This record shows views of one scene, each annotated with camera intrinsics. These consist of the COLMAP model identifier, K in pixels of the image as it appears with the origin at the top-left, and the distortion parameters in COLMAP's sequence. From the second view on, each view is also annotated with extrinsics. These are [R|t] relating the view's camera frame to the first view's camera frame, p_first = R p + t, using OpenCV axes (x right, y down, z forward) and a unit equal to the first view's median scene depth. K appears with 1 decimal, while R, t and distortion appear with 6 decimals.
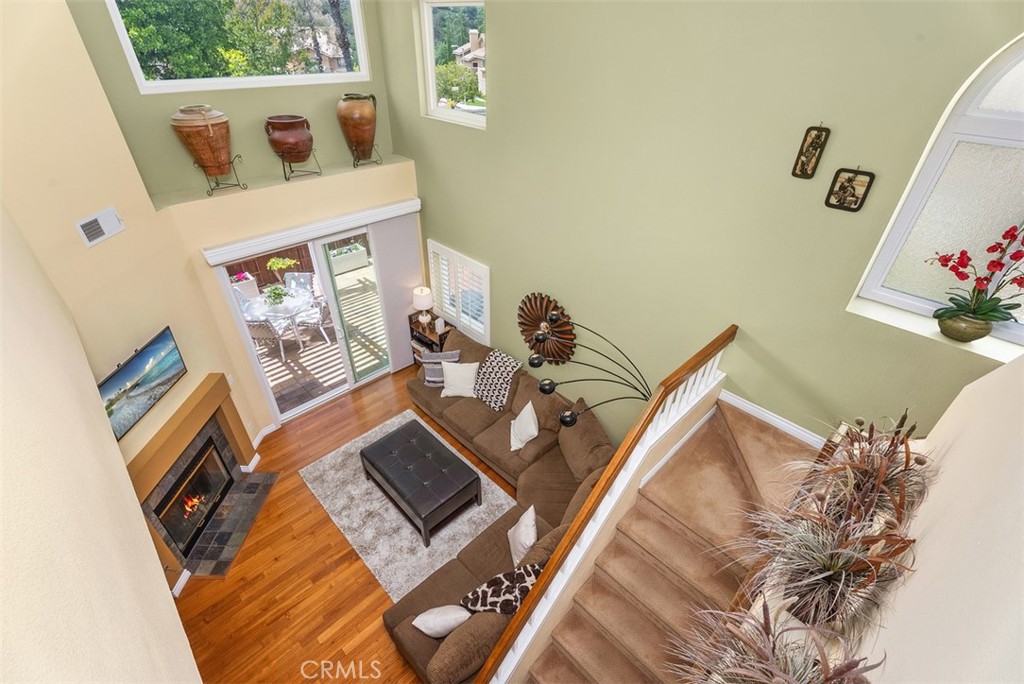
lens RADIAL K [[456.0, 0, 510.7], [0, 456.0, 335.9], [0, 0, 1]] dist [0.001623, -0.001192]
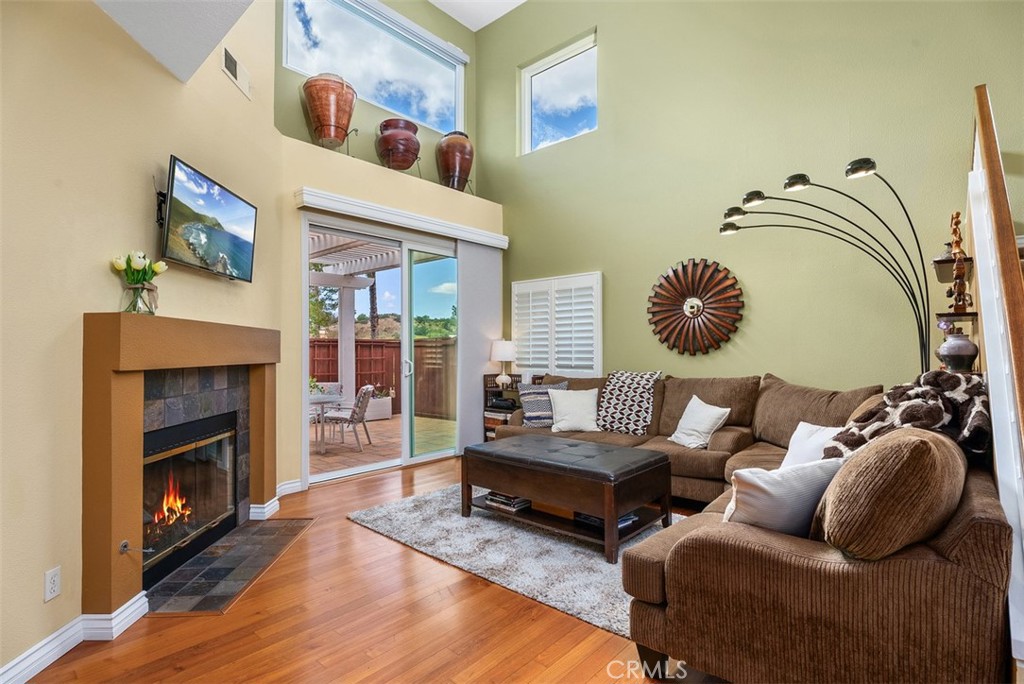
lens RADIAL K [[492.6, 0, 521.3], [0, 492.6, 349.6], [0, 0, 1]] dist [-0.006886, -0.002047]
pose [[0.996736, -0.024139, 0.077037, -0.269249], [0.062856, 0.830866, -0.552911, 0.467653], [-0.050661, 0.555949, 0.829671, 0.316800]]
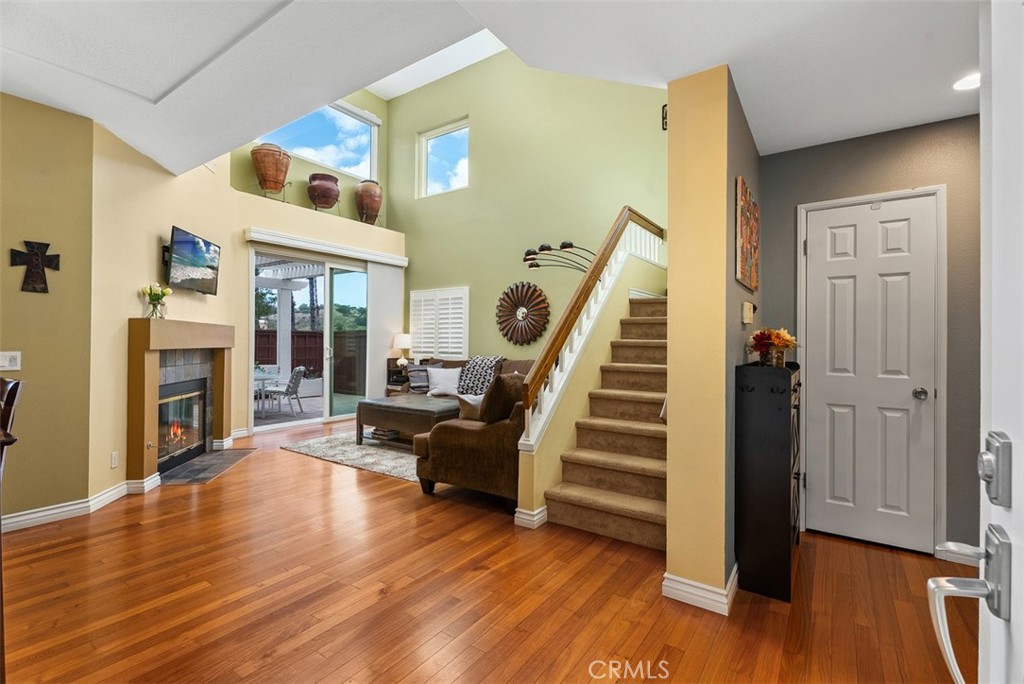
lens RADIAL K [[456.0, 0, 512.9], [0, 456.0, 343.3], [0, 0, 1]] dist [0.001623, -0.001192]
pose [[0.980860, -0.014515, 0.194175, -0.169775], [0.118743, 0.834918, -0.537412, 0.650134], [-0.154320, 0.550182, 0.820661, 0.046302]]
